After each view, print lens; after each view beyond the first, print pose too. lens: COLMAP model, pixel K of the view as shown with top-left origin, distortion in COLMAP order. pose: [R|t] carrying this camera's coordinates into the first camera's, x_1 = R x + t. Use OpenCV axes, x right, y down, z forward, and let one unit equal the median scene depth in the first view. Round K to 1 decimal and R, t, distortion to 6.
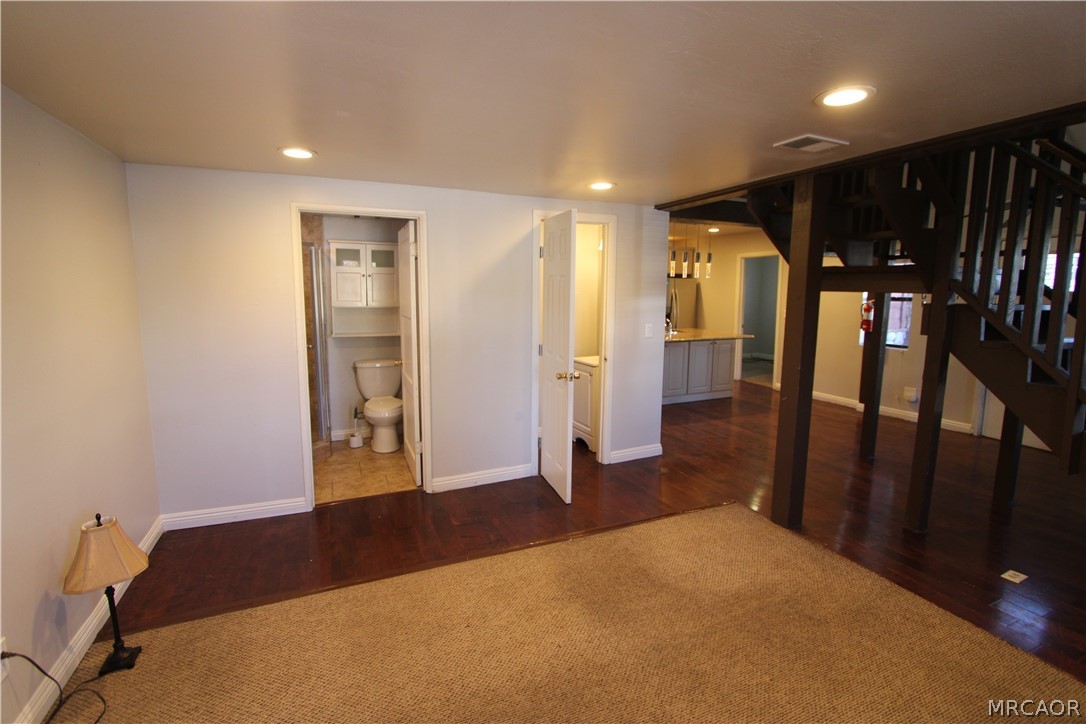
lens RADIAL K [[495.6, 0, 540.0], [0, 495.6, 347.6], [0, 0, 1]] dist [-0.017674, 0.004322]
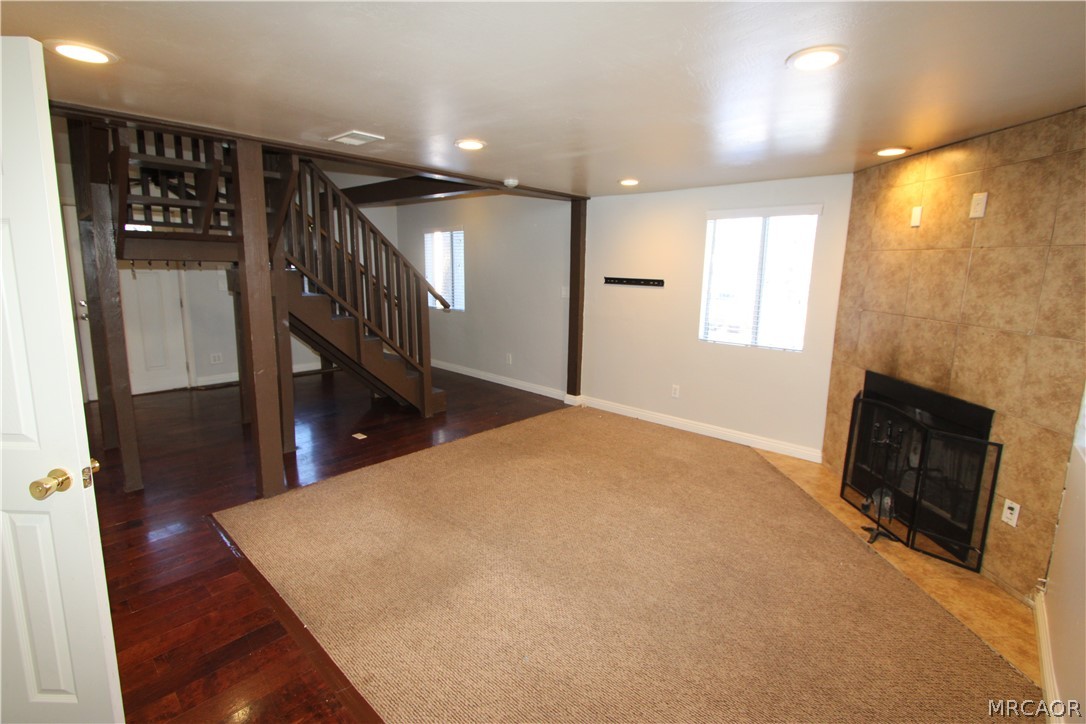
lens RADIAL K [[496.6, 0, 544.2], [0, 496.6, 349.3], [0, 0, 1]] dist [-0.022711, 0.005089]
pose [[-0.414717, -0.167322, 0.894435, -0.539291], [0.086858, 0.971181, 0.221952, -0.095683], [-0.905796, 0.169736, -0.388232, 0.774561]]
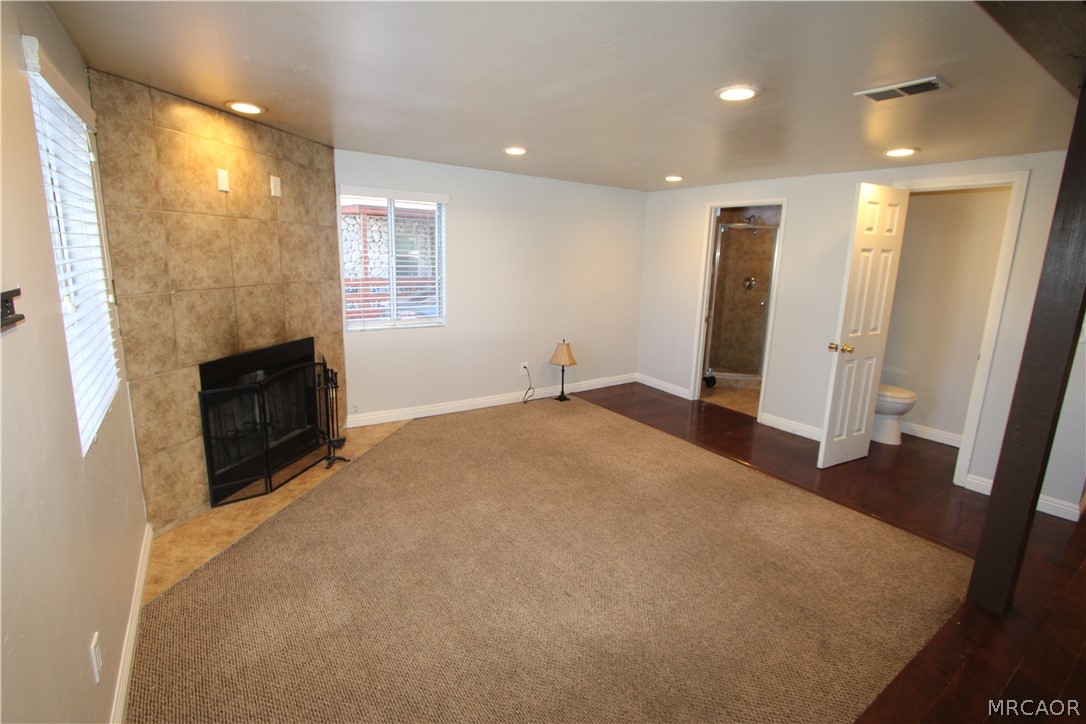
lens RADIAL K [[495.6, 0, 540.0], [0, 495.6, 347.6], [0, 0, 1]] dist [-0.017674, 0.004322]
pose [[0.185032, 0.186069, -0.964957, 0.914136], [-0.149119, 0.975858, 0.159577, -0.013075], [0.971353, 0.114366, 0.208312, 0.177819]]
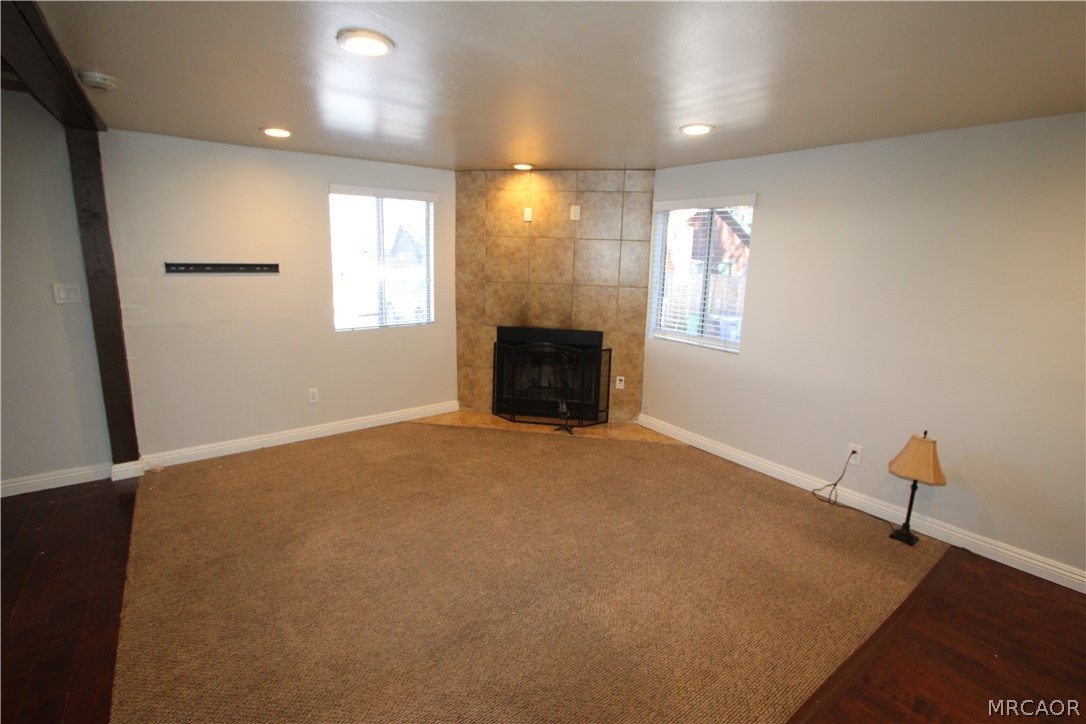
lens RADIAL K [[495.6, 0, 540.0], [0, 495.6, 347.6], [0, 0, 1]] dist [-0.017674, 0.004322]
pose [[-0.971893, 0.013533, -0.235033, 0.266528], [-0.059080, 0.952378, 0.299142, -0.129960], [0.227889, 0.304620, -0.924810, 1.083199]]
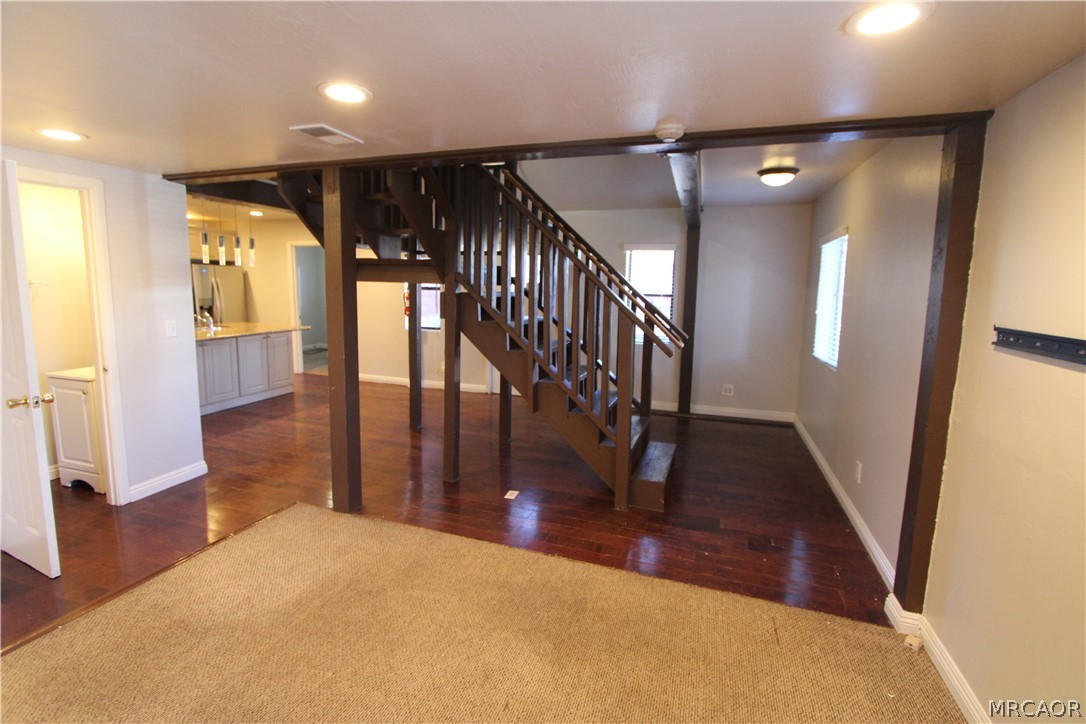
lens RADIAL K [[495.6, 0, 540.0], [0, 495.6, 347.6], [0, 0, 1]] dist [-0.017674, 0.004322]
pose [[0.679851, -0.088136, 0.728034, 0.049358], [0.073033, 0.995954, 0.052371, -0.001111], [-0.729704, 0.017566, 0.683537, 0.001345]]
